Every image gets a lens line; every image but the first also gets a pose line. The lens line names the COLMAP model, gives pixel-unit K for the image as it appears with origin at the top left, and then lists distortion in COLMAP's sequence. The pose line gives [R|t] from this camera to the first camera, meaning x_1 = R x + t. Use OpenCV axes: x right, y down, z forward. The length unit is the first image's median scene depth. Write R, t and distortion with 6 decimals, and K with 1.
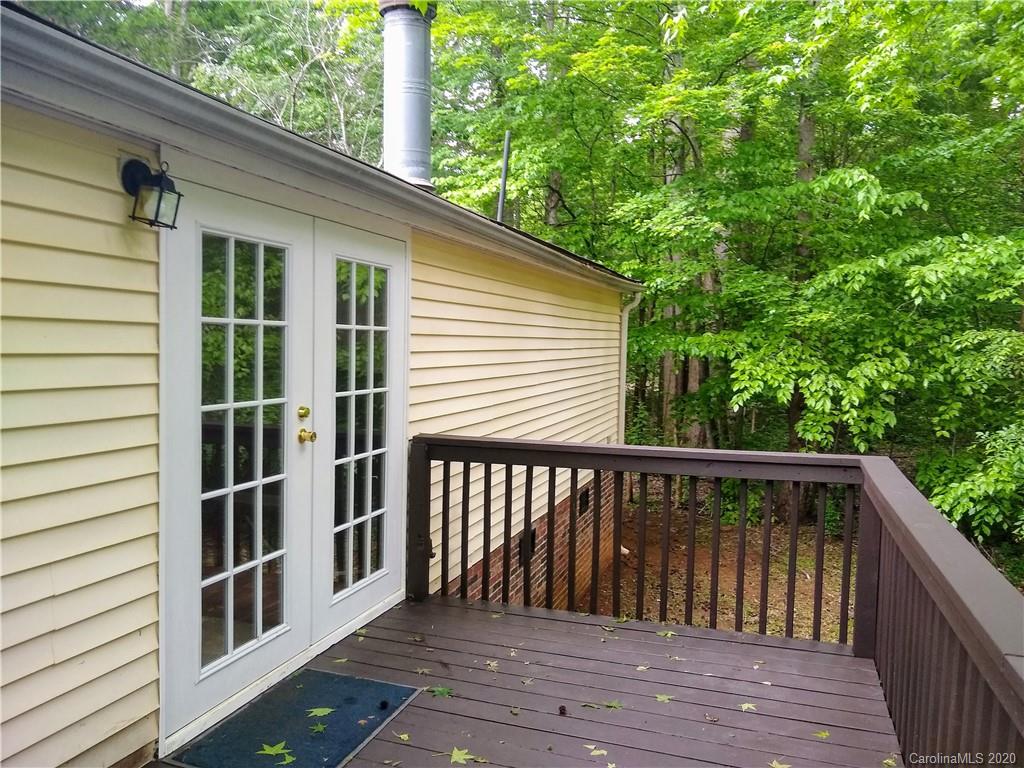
lens RADIAL K [[802.0, 0, 504.8], [0, 802.0, 382.0], [0, 0, 1]] dist [-0.018356, 0.007066]
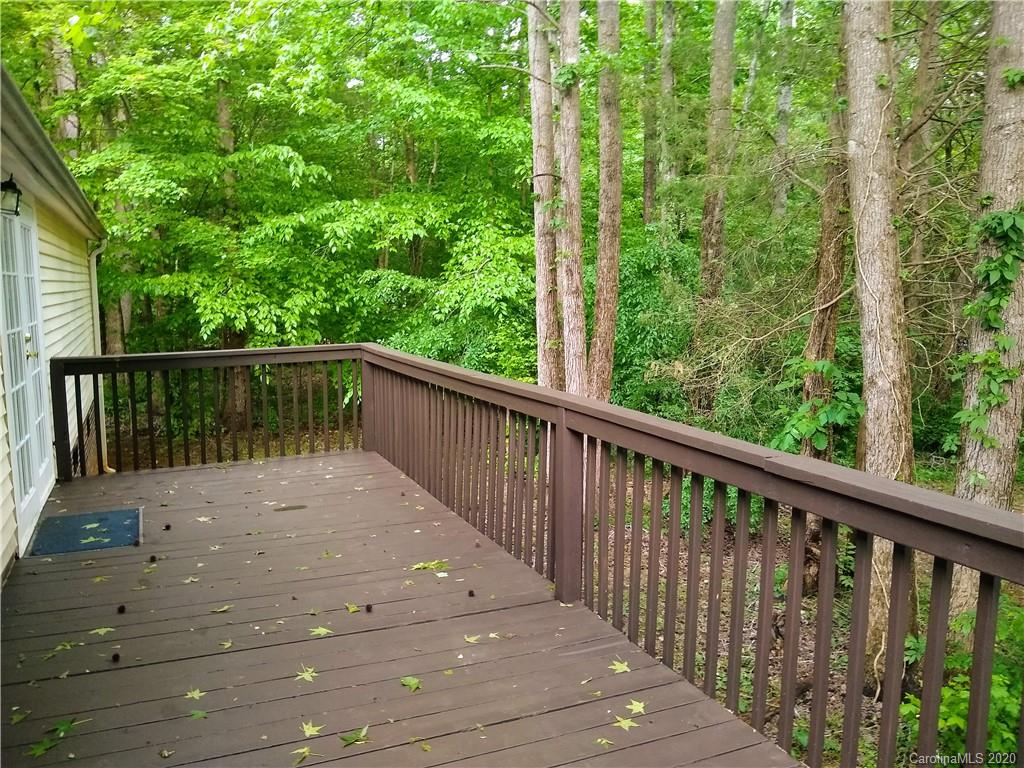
lens RADIAL K [[802.0, 0, 510.6], [0, 802.0, 378.8], [0, 0, 1]] dist [-0.018356, 0.007066]
pose [[0.725852, -0.105457, 0.679719, -0.205699], [0.057480, 0.994021, 0.092839, 0.010387], [-0.685445, -0.028317, 0.727573, -0.208306]]
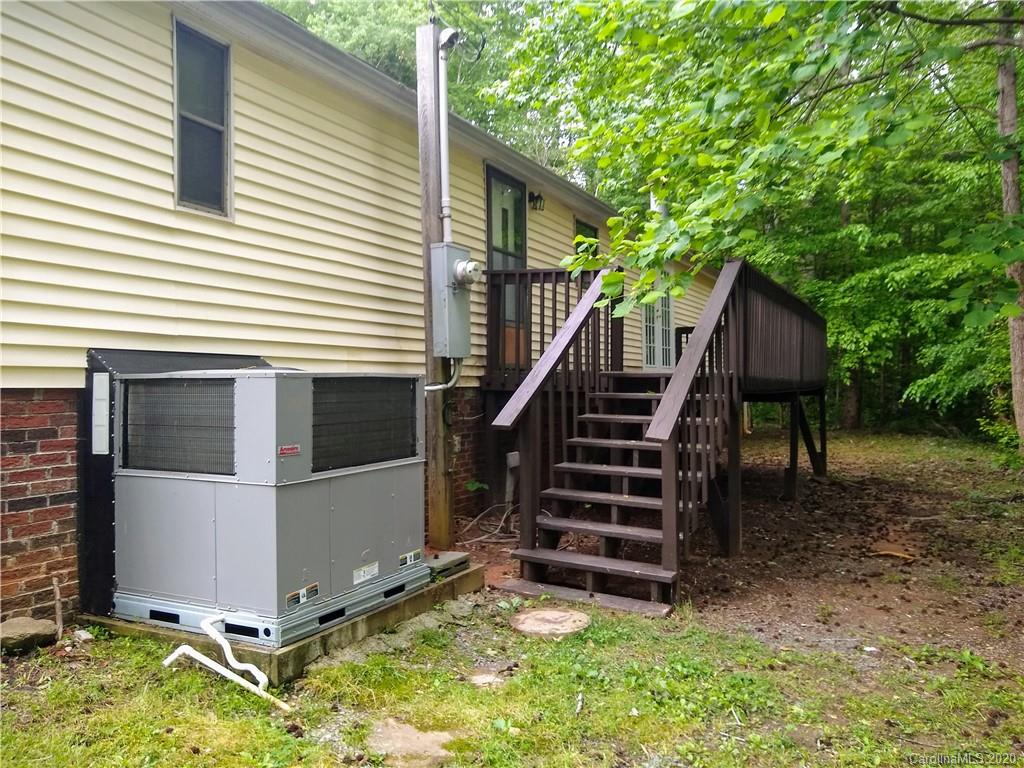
lens RADIAL K [[802.0, 0, 516.0], [0, 802.0, 378.6], [0, 0, 1]] dist [-0.018356, 0.007066]
pose [[0.990803, -0.033724, -0.131045, -0.145881], [0.027071, 0.998269, -0.052219, 0.181042], [0.132579, 0.048191, 0.990000, -0.988825]]
